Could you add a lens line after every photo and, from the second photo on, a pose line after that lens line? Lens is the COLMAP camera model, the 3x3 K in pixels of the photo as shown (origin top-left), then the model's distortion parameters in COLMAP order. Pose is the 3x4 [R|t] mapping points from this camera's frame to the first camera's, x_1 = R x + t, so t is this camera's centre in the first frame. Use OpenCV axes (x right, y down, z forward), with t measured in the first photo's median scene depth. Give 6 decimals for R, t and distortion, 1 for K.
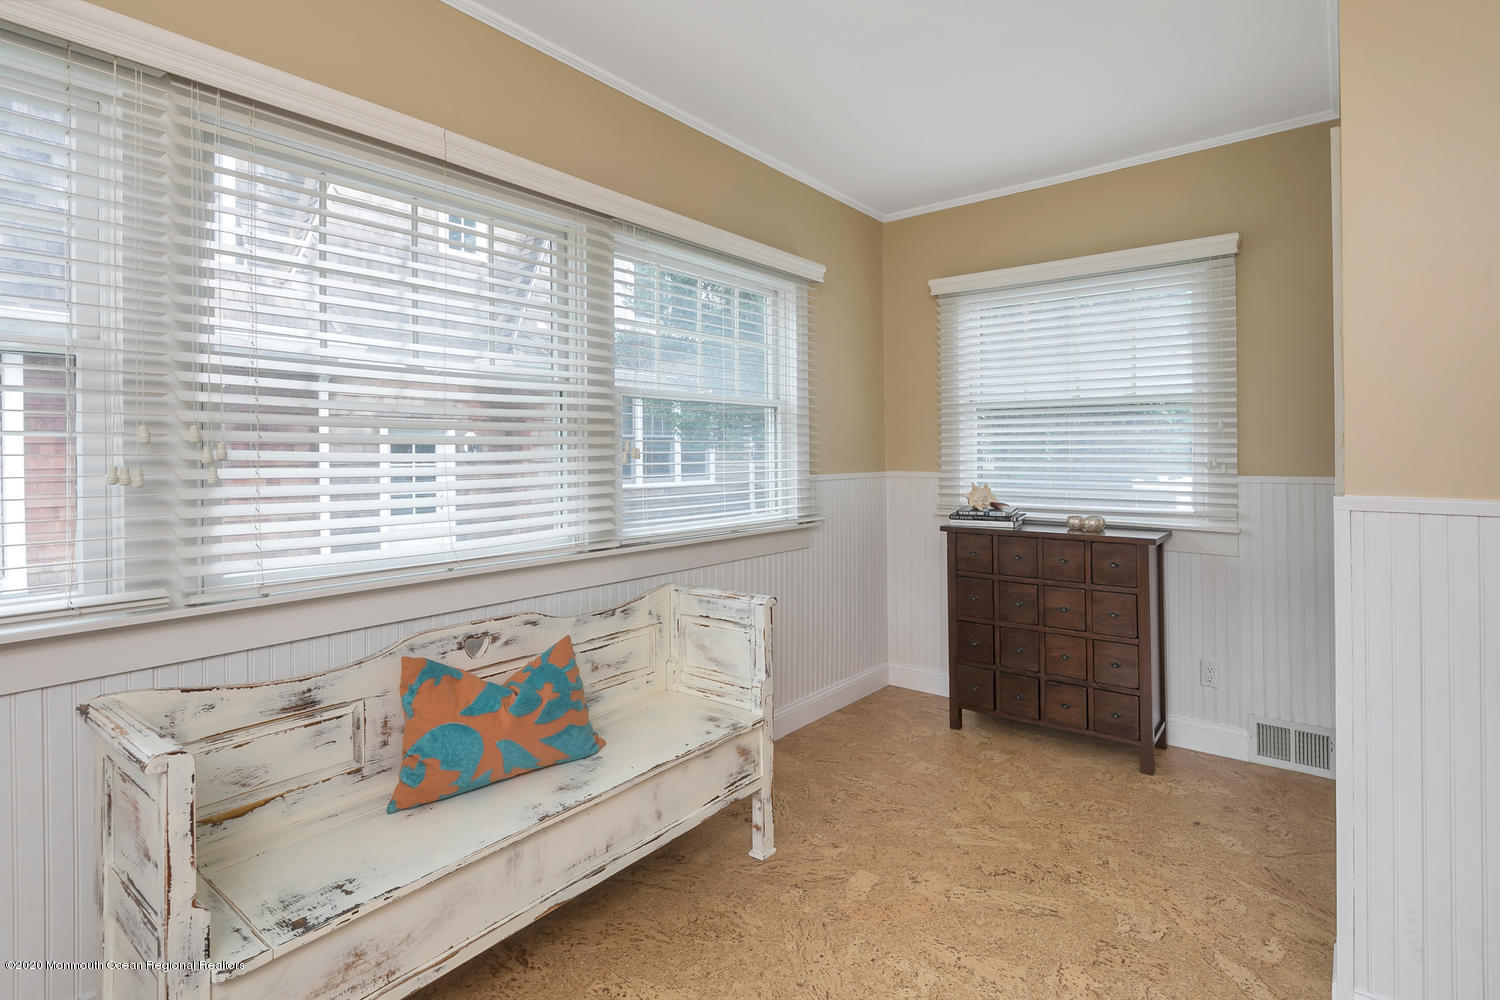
lens RADIAL K [[743.2, 0, 749.7], [0, 743.2, 471.7], [0, 0, 1]] dist [-0.000750, -0.000304]
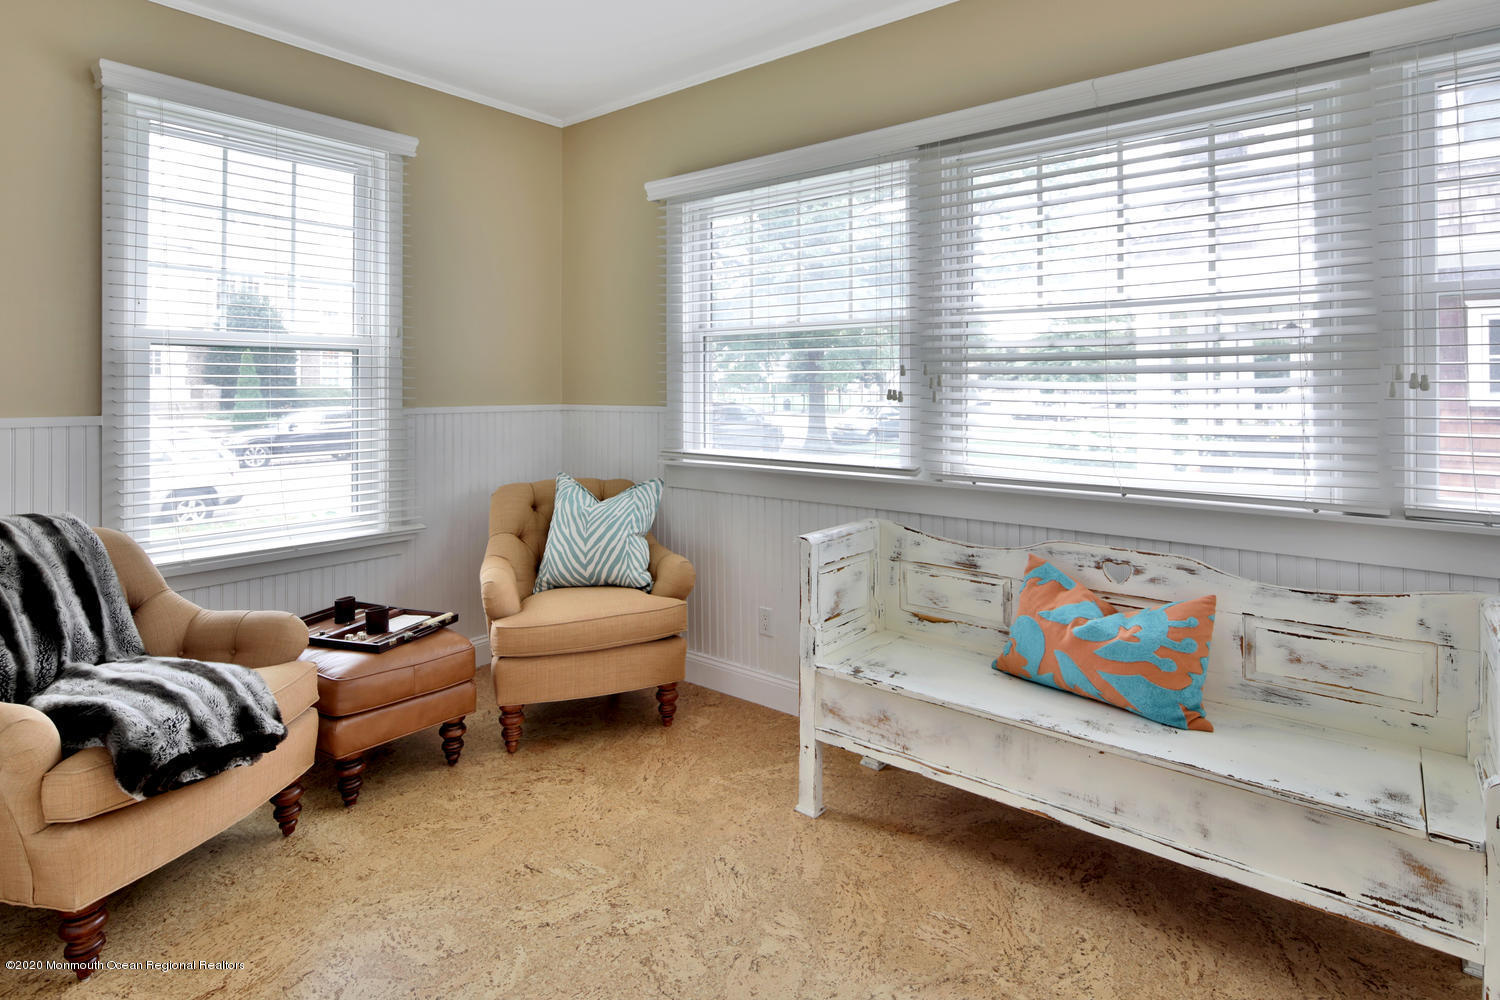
lens RADIAL K [[743.2, 0, 749.7], [0, 743.2, 471.7], [0, 0, 1]] dist [-0.000750, -0.000304]
pose [[0.007050, 0.122695, -0.992419, 0.630479], [-0.024235, 0.992173, 0.122493, -0.014503], [0.999681, 0.023188, 0.009968, 0.485738]]
